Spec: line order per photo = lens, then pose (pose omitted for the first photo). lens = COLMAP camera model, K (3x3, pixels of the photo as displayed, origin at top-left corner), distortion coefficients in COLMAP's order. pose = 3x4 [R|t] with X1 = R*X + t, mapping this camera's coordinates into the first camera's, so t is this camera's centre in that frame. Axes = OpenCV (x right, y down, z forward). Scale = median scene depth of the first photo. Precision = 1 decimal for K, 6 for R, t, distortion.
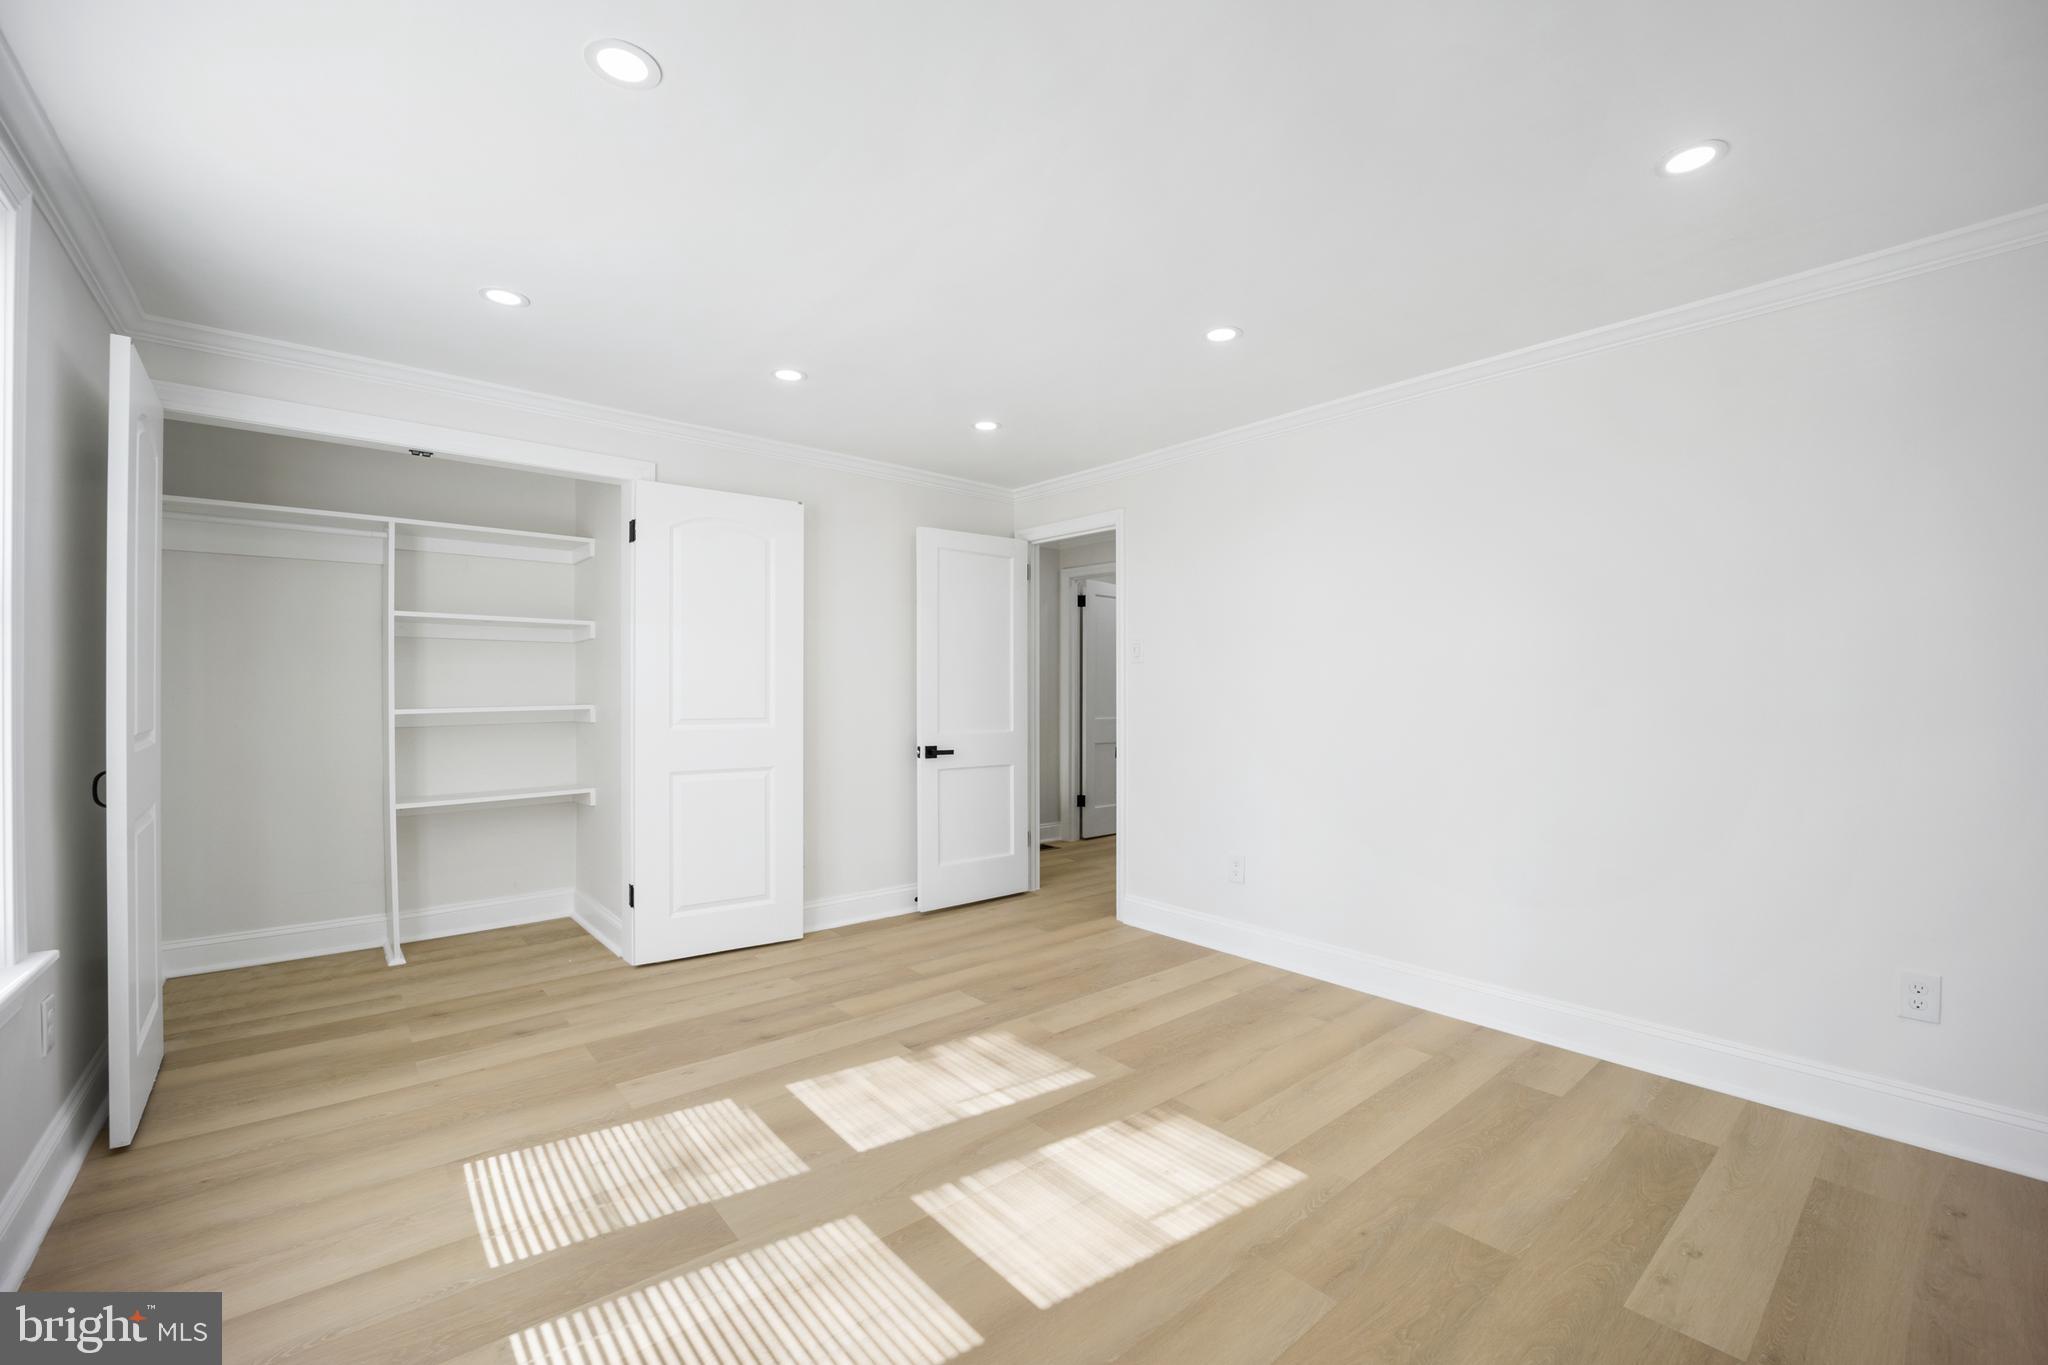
lens RADIAL K [[835.1, 0, 1021.0], [0, 835.1, 678.6], [0, 0, 1]] dist [-0.013522, -0.005948]
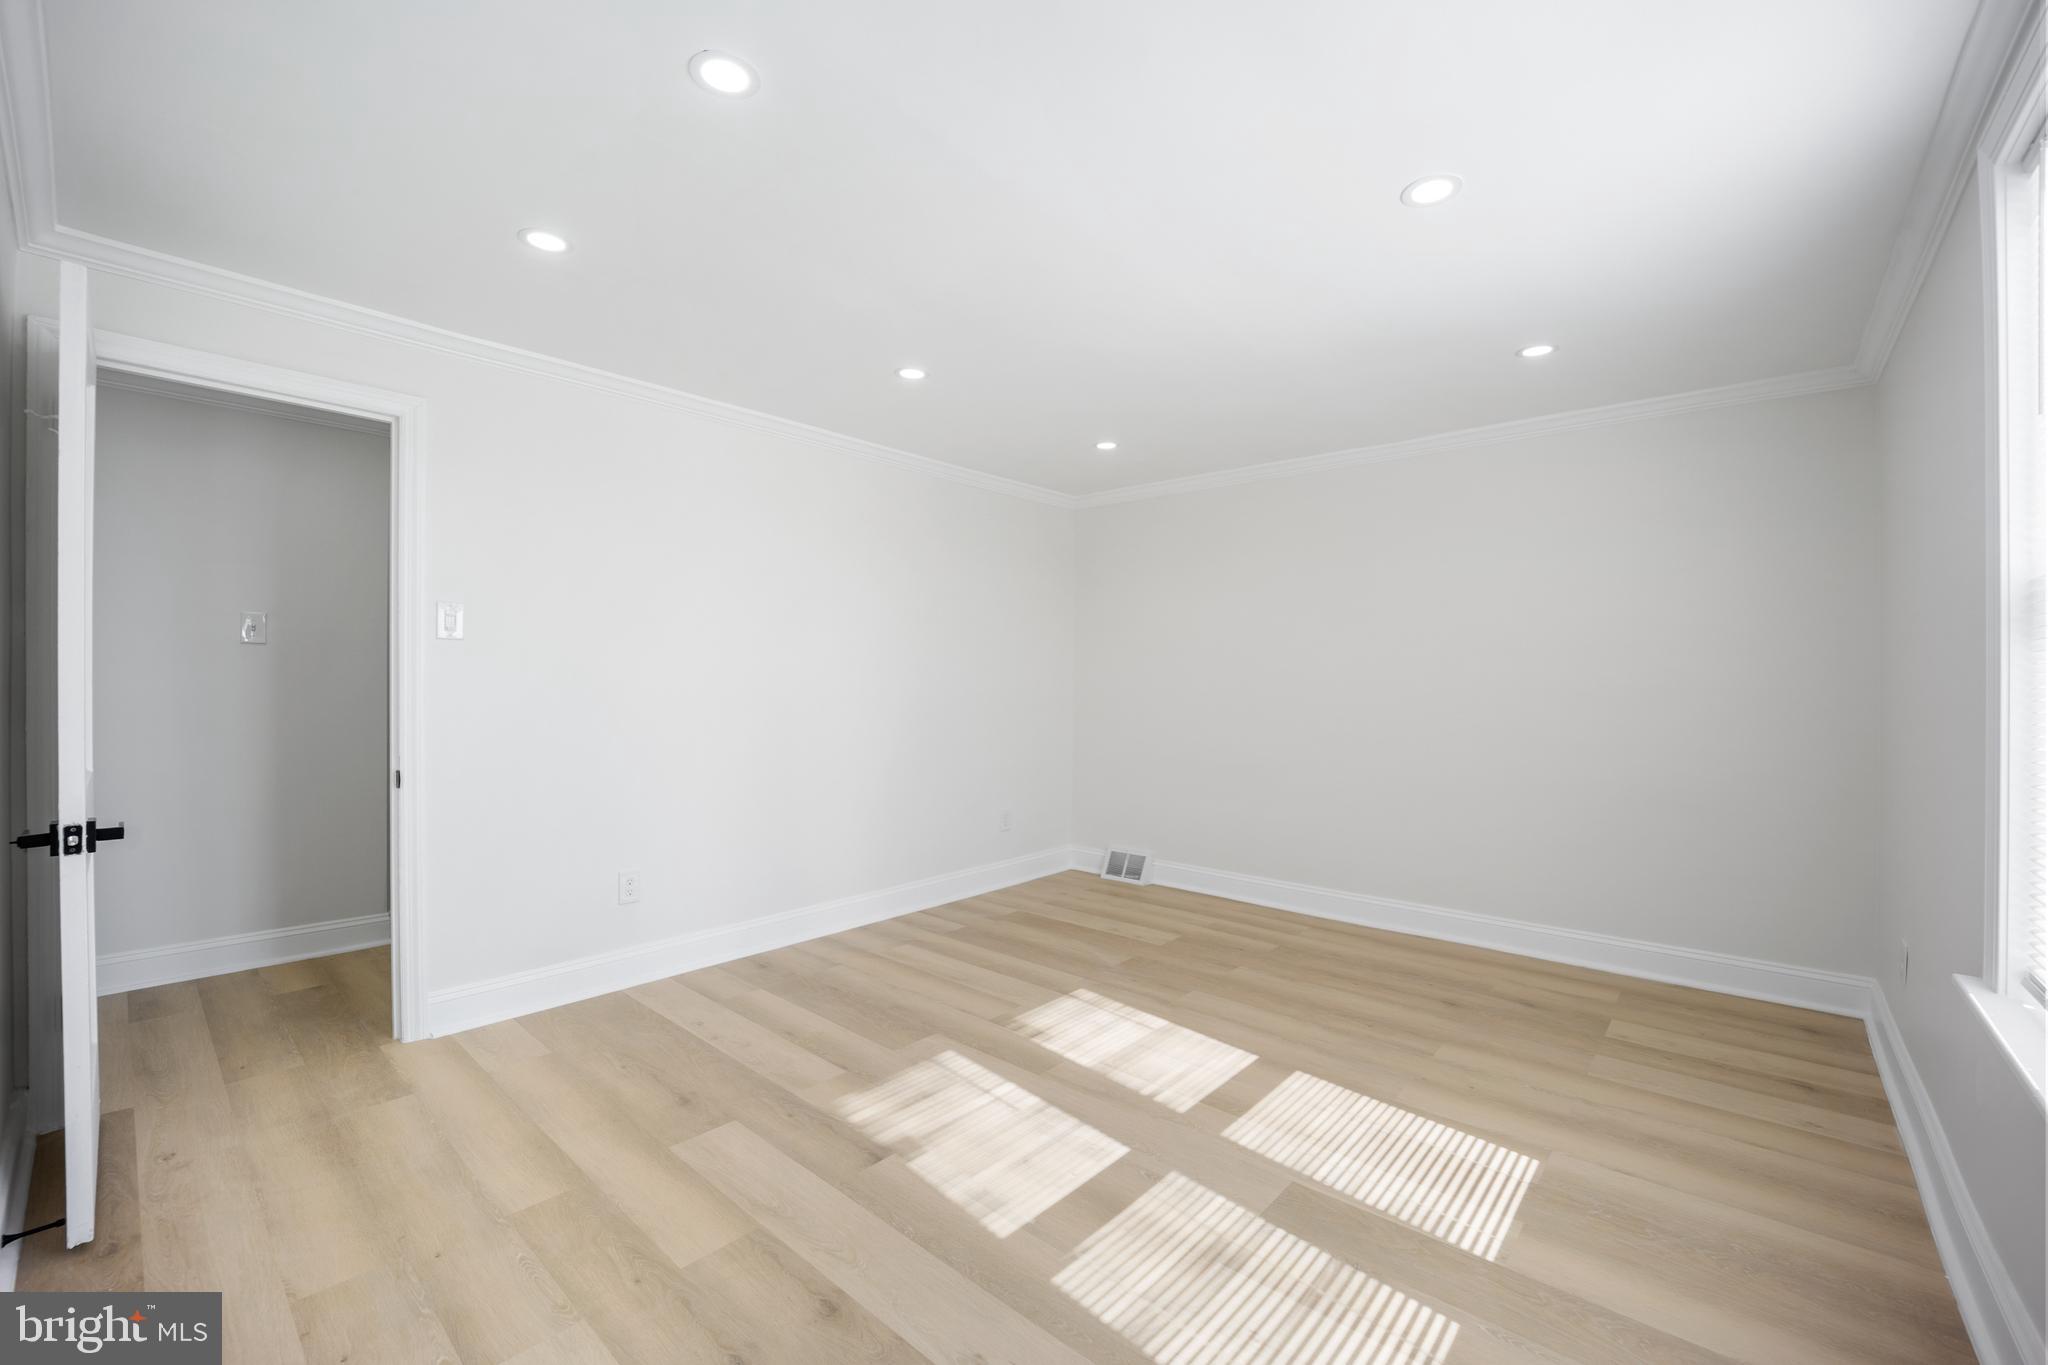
lens RADIAL K [[835.1, 0, 1021.0], [0, 835.1, 678.6], [0, 0, 1]] dist [-0.013522, -0.005948]
pose [[-0.141195, -0.000071, 0.989982, -1.011979], [-0.019860, 0.999799, -0.002760, 0.005669], [-0.989783, -0.020051, -0.141168, 1.110291]]
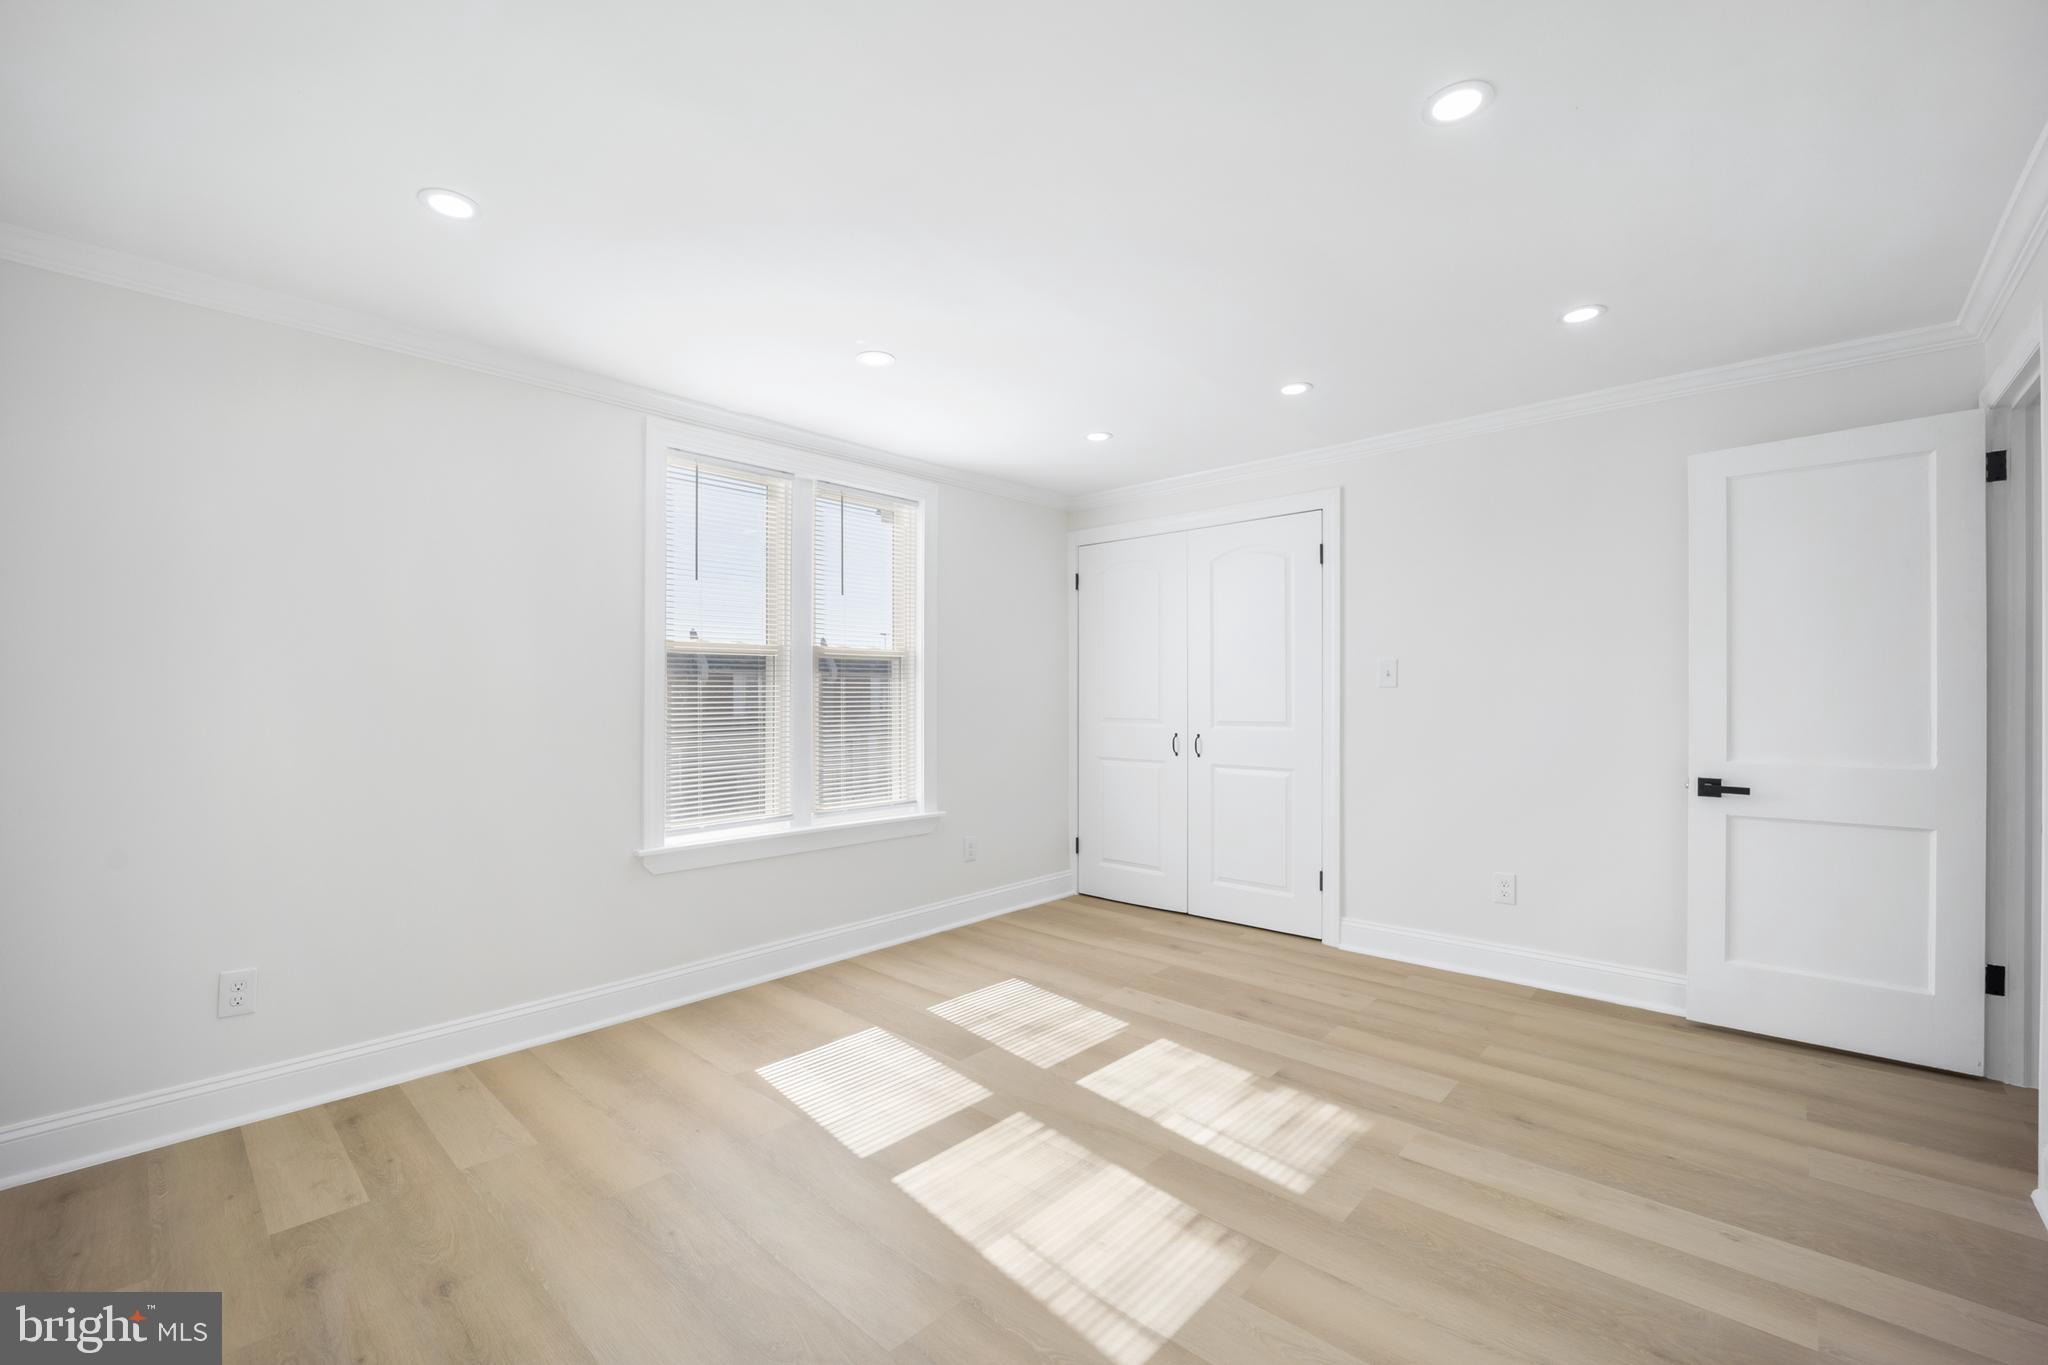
lens RADIAL K [[835.1, 0, 1021.0], [0, 835.1, 678.6], [0, 0, 1]] dist [-0.013522, -0.005948]
pose [[0.126971, -0.021419, -0.991675, 0.869843], [0.018975, 0.999636, -0.019161, 0.005321], [0.991725, -0.016384, 0.127331, 0.671213]]
